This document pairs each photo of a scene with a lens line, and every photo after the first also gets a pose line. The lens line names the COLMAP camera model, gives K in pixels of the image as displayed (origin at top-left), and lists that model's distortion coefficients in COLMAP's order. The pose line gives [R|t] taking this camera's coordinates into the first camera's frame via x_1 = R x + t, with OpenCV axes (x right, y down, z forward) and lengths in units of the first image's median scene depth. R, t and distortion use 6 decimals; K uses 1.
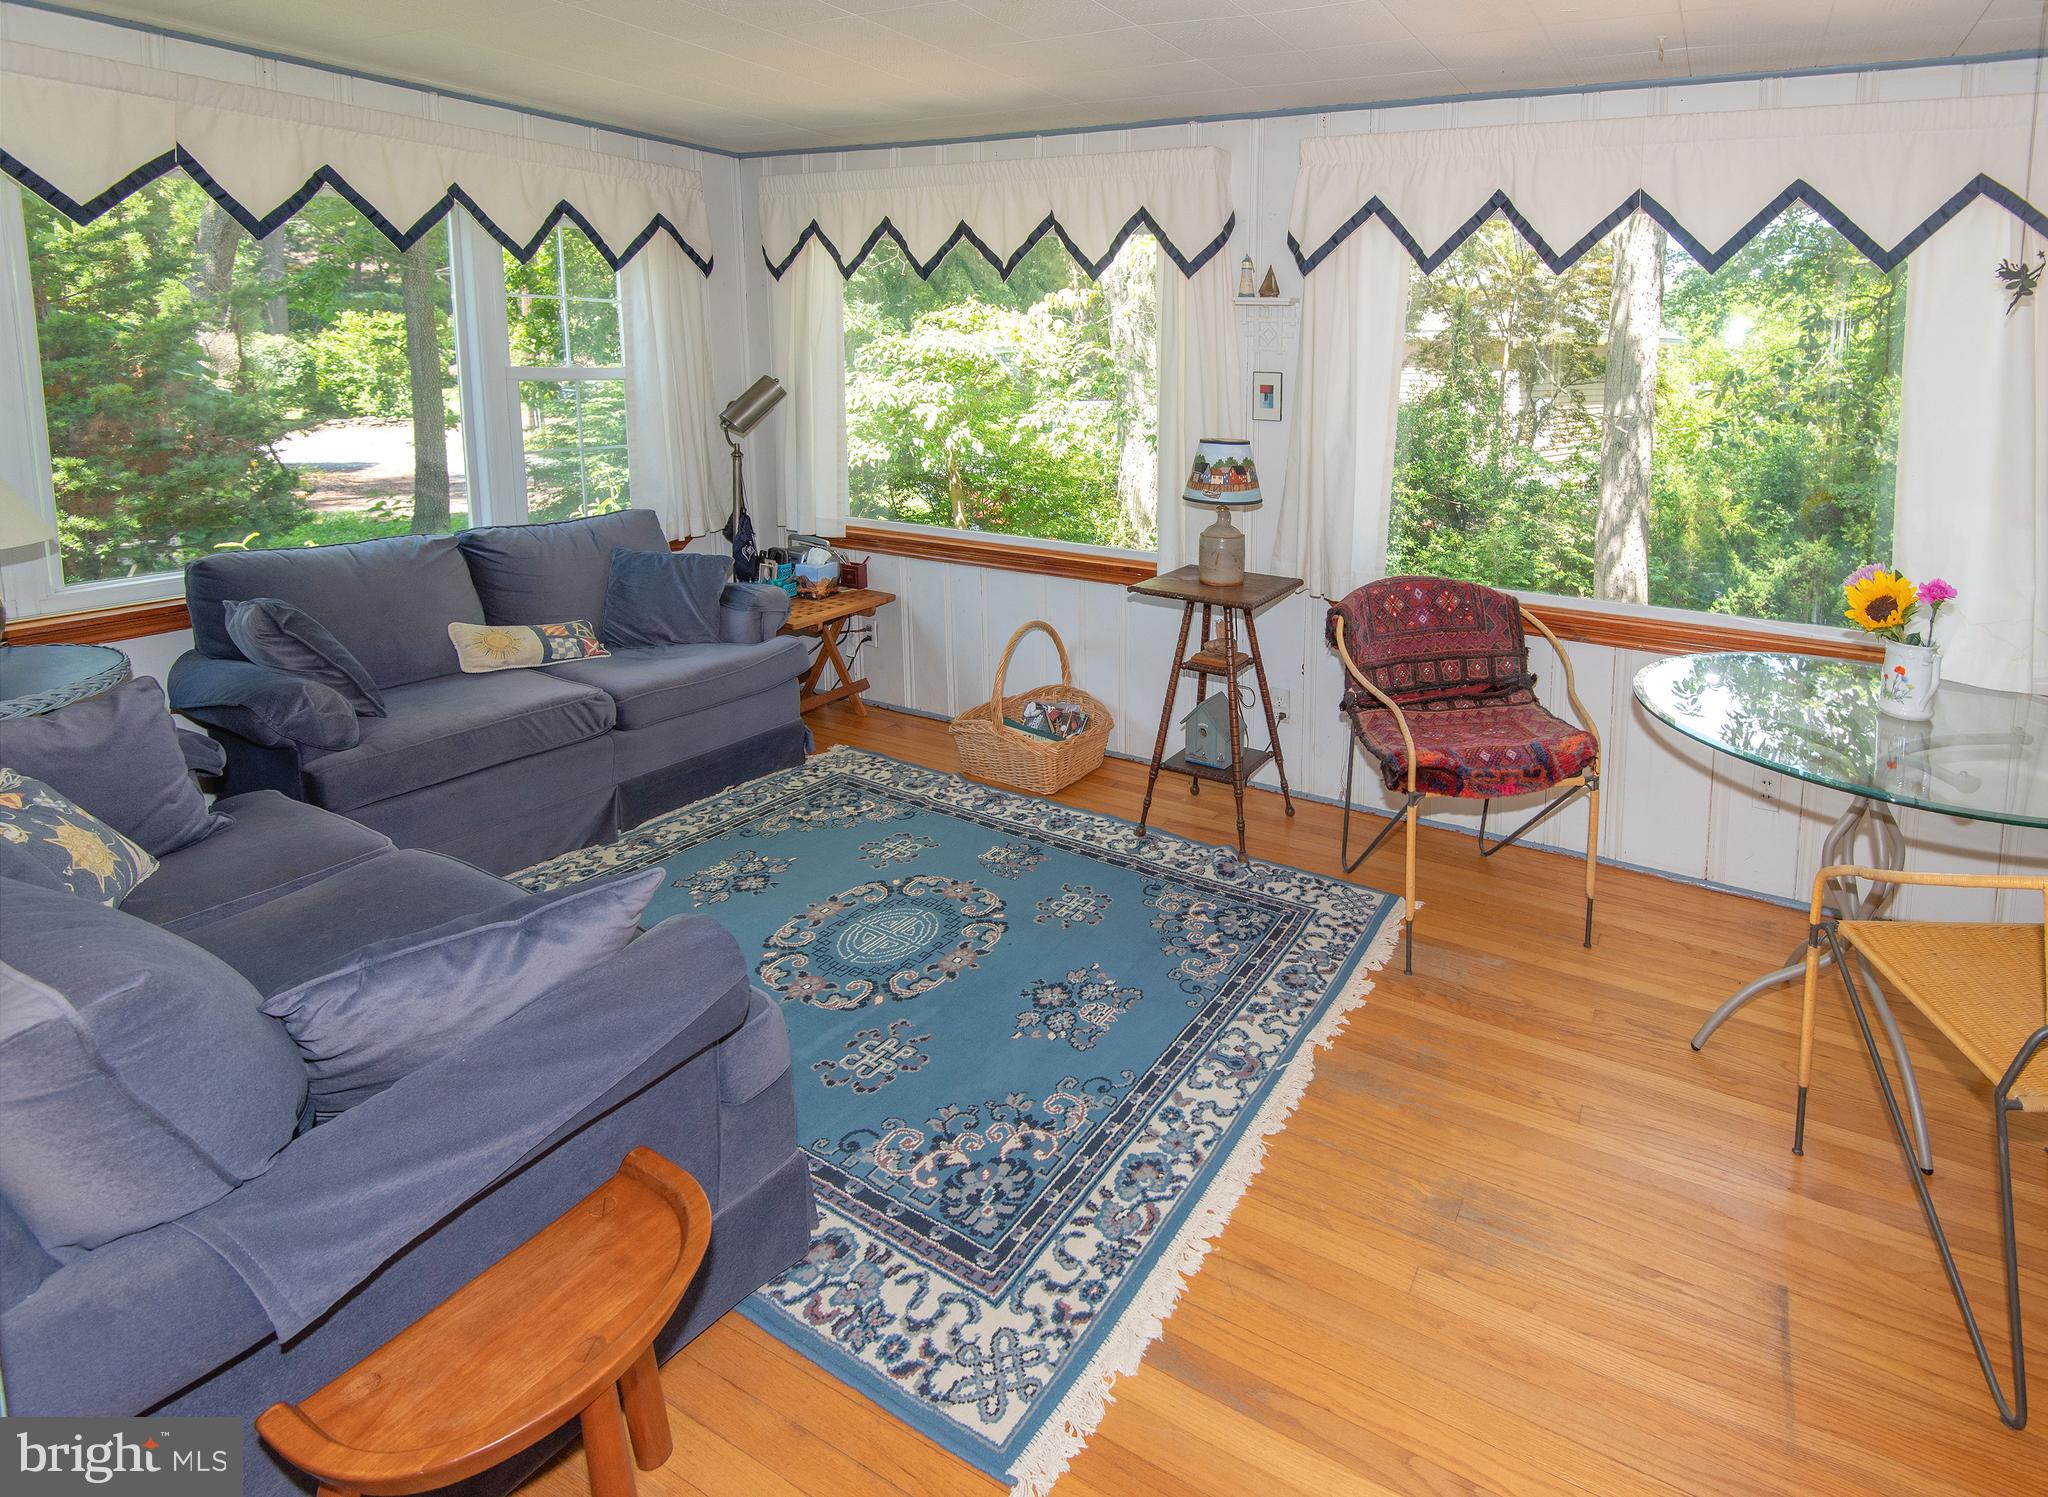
lens RADIAL K [[1009.1, 0, 1182.8], [0, 1009.1, 763.8], [0, 0, 1]] dist [0.035007, -0.021114]
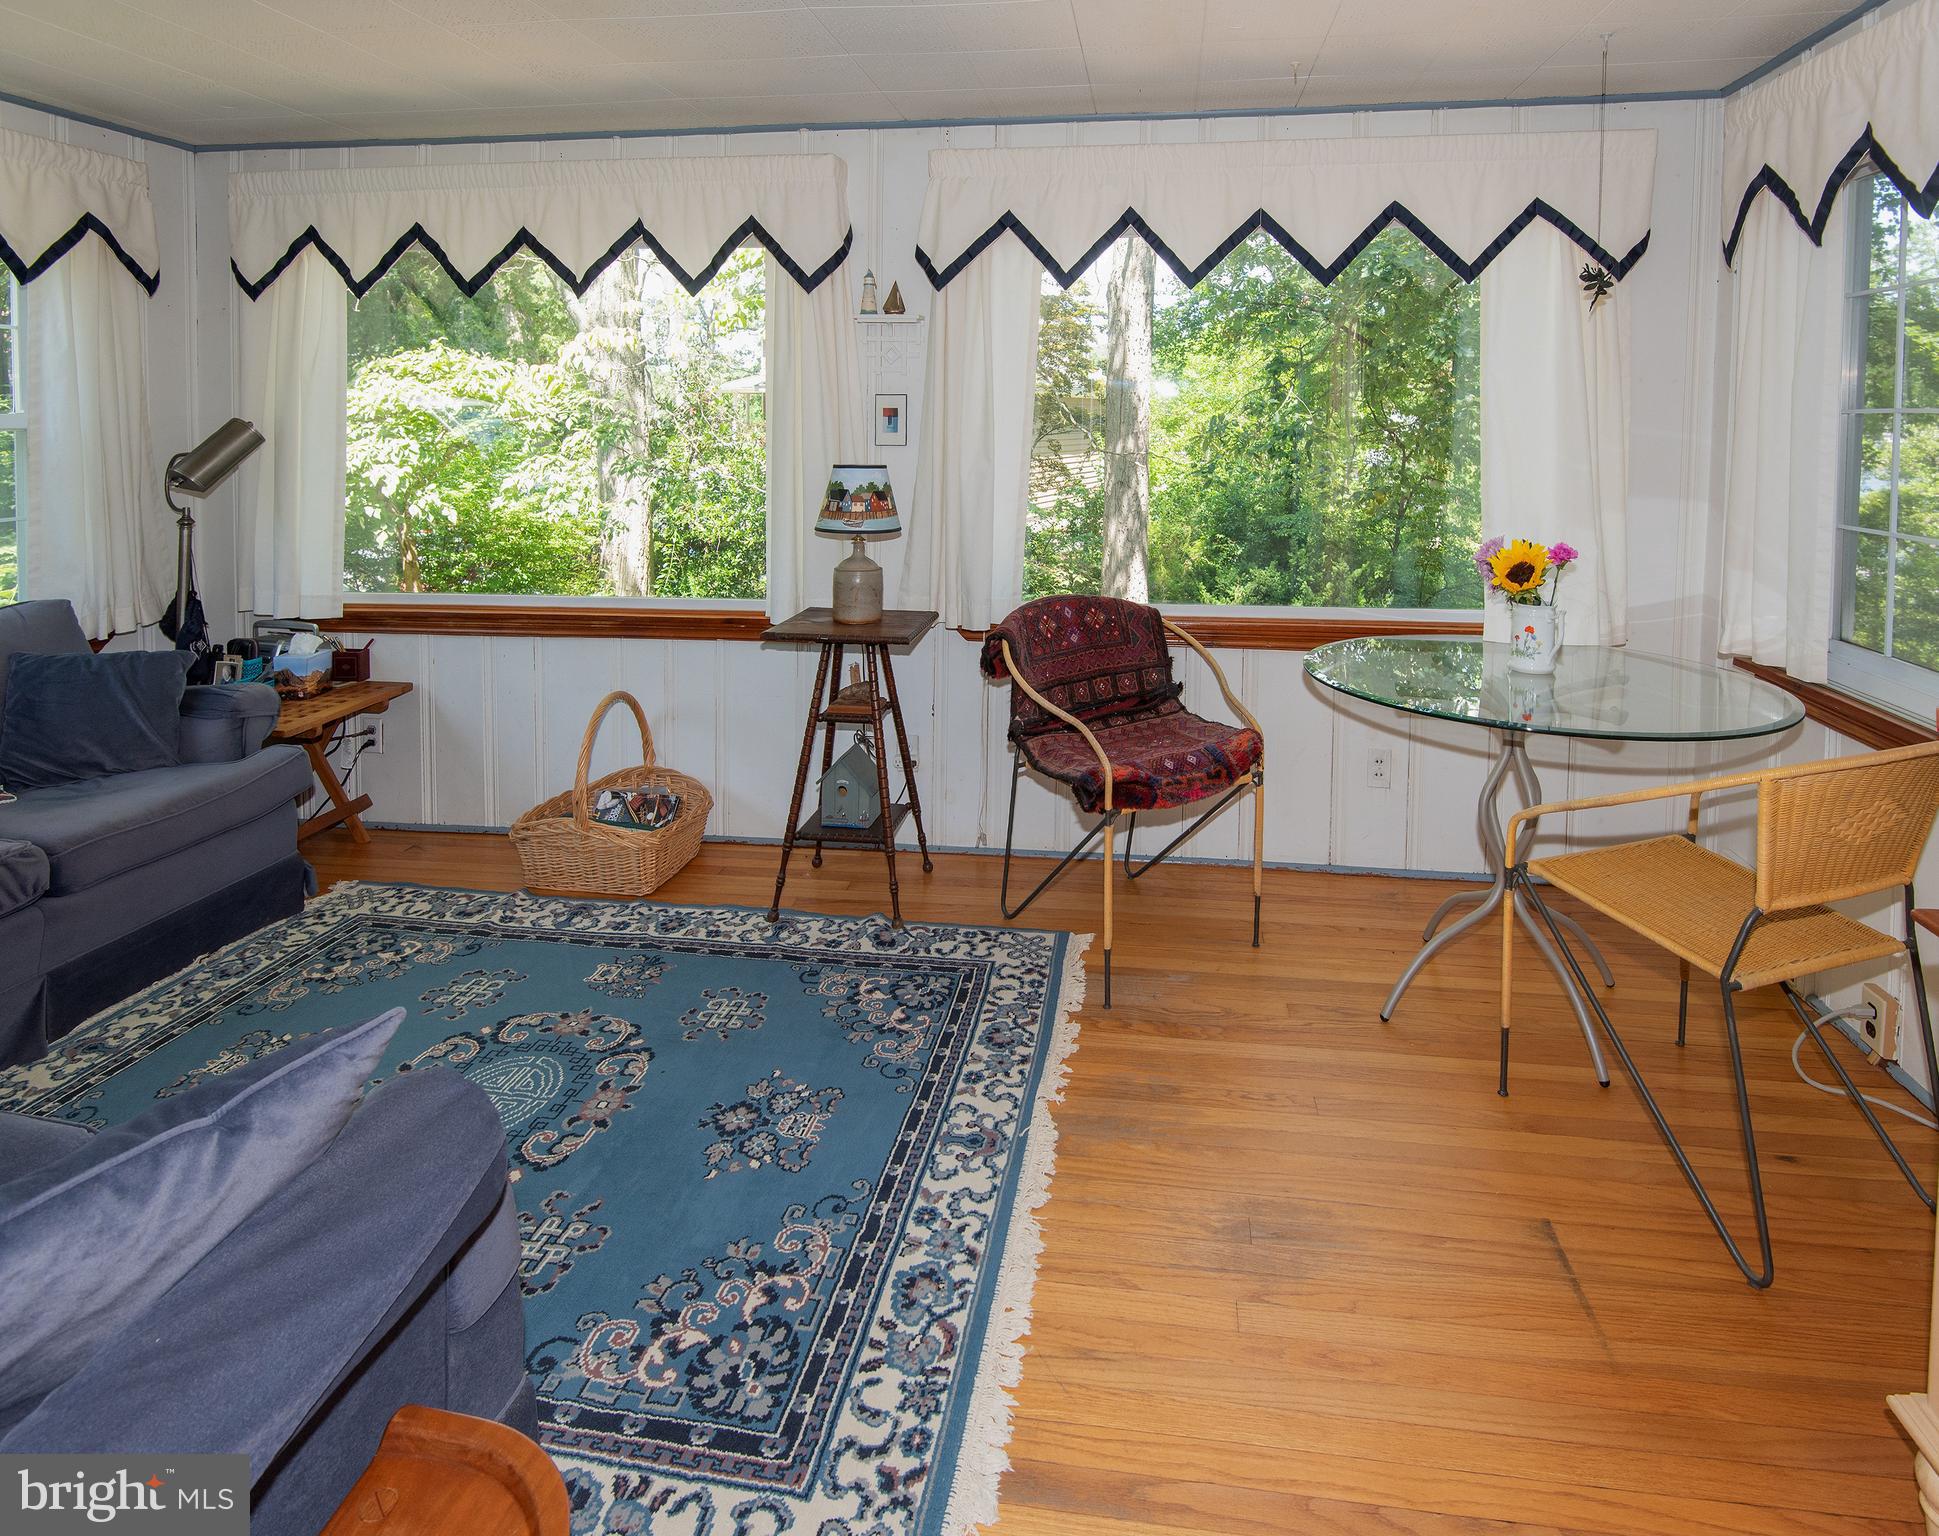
lens RADIAL K [[1071.8, 0, 1019.8], [0, 1071.8, 747.5], [0, 0, 1]] dist [0.045059, -0.032473]
pose [[0.939201, -0.125971, 0.319427, -0.158792], [0.153101, 0.986314, -0.061189, 0.016829], [-0.307347, 0.106373, 0.945633, 0.048952]]
